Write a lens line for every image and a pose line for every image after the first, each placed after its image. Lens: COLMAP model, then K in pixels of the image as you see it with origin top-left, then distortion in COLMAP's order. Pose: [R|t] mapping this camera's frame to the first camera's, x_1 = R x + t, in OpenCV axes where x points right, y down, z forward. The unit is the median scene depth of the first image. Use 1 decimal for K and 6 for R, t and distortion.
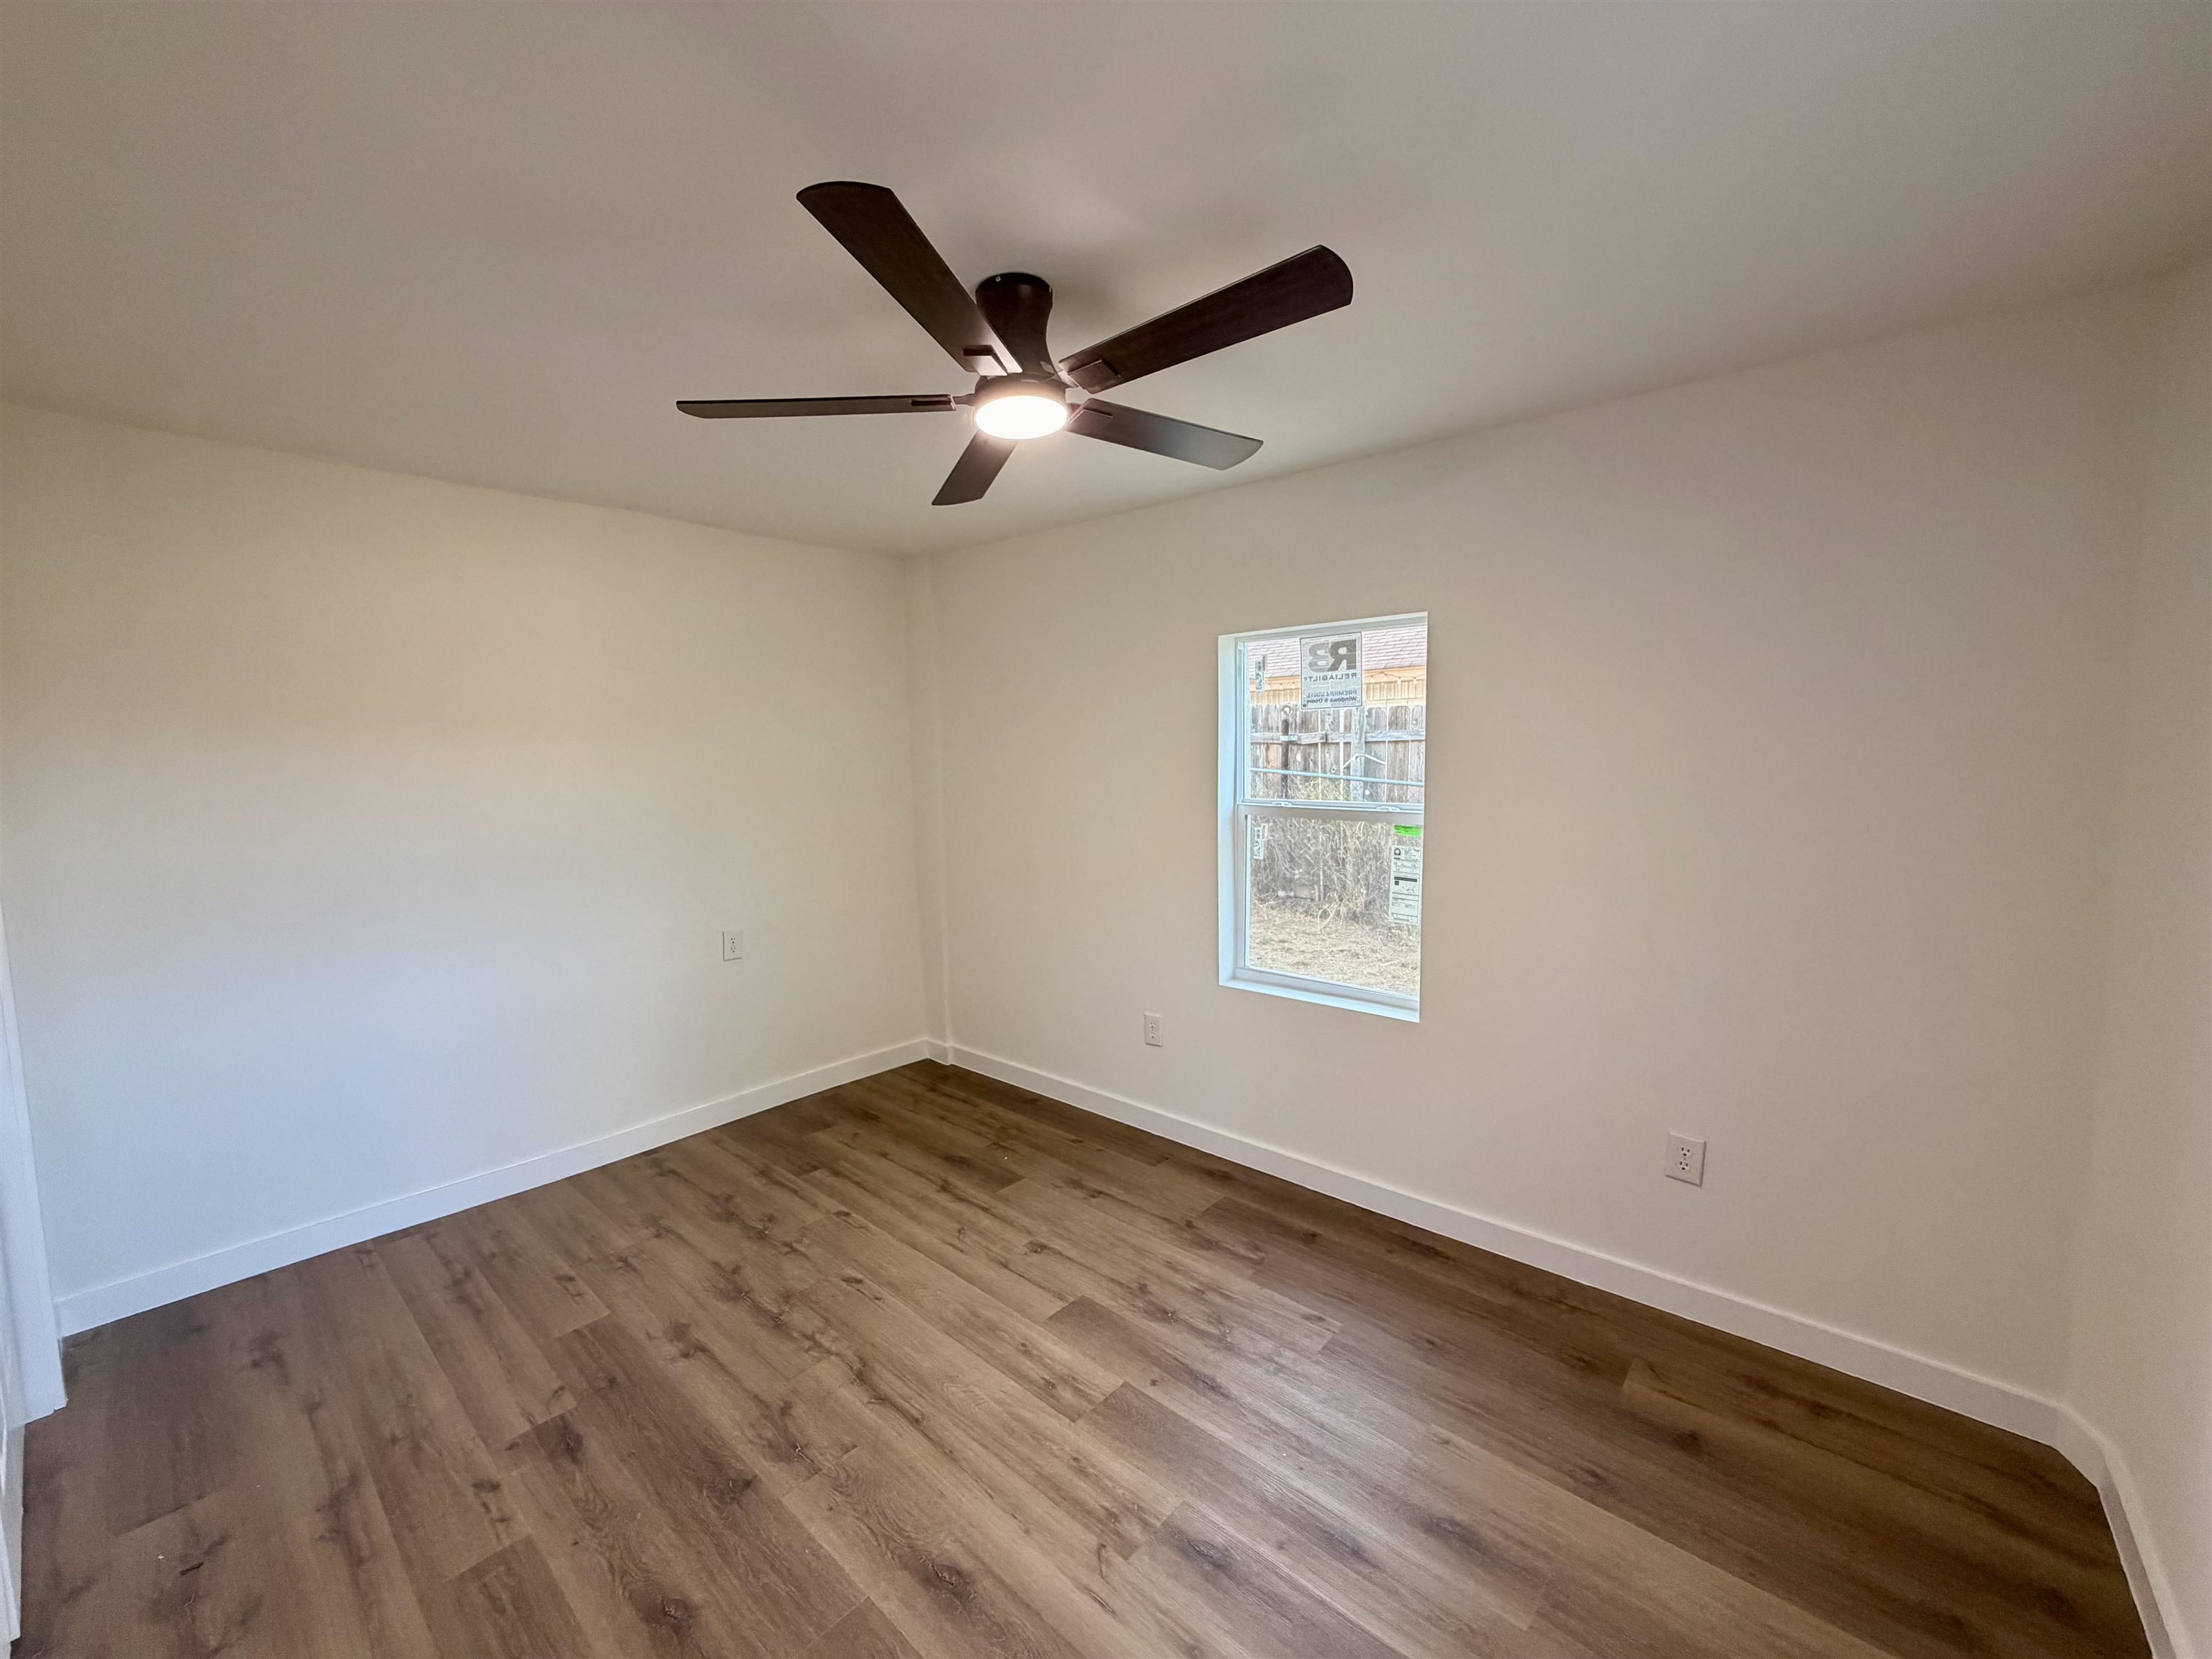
lens RADIAL K [[880.8, 0, 1110.1], [0, 880.8, 818.7], [0, 0, 1]] dist [-0.006282, 0.000663]
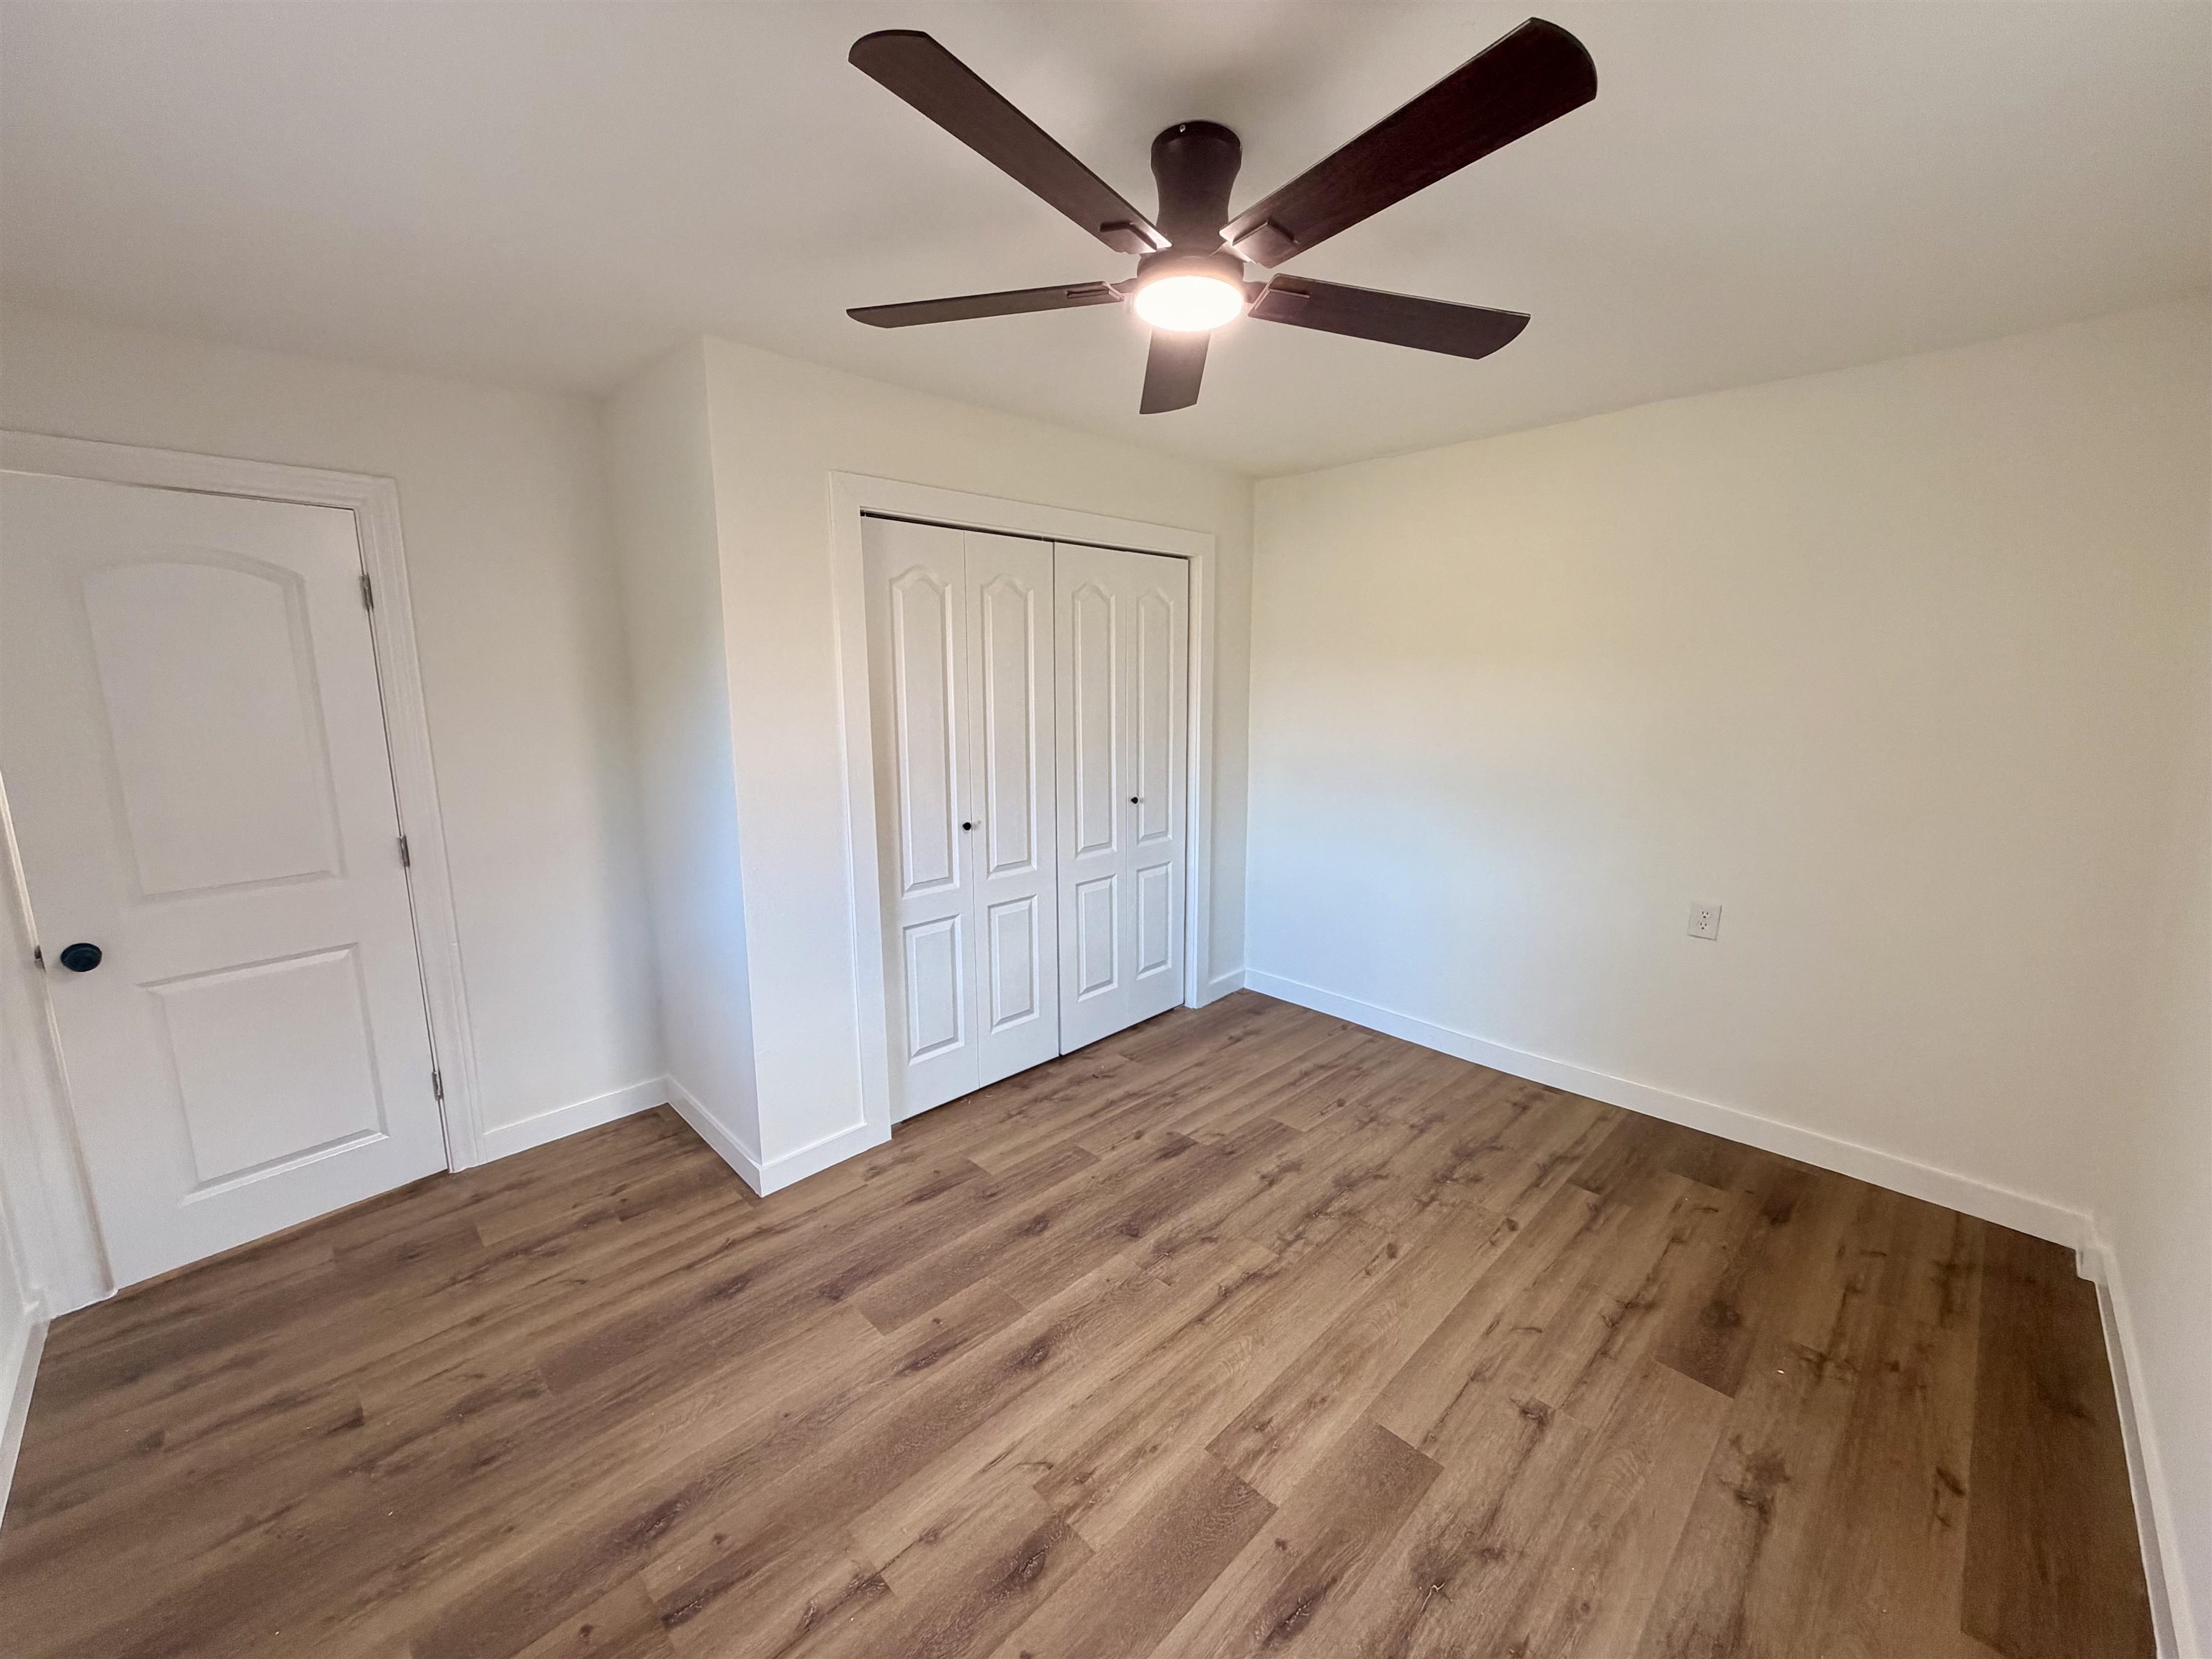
lens RADIAL K [[880.8, 0, 1113.6], [0, 880.8, 836.9], [0, 0, 1]] dist [-0.006282, 0.000663]
pose [[-0.074191, 0.196338, -0.977725, 0.639075], [-0.073973, 0.976643, 0.201734, -0.096821], [0.994497, 0.087292, -0.057934, 0.784413]]
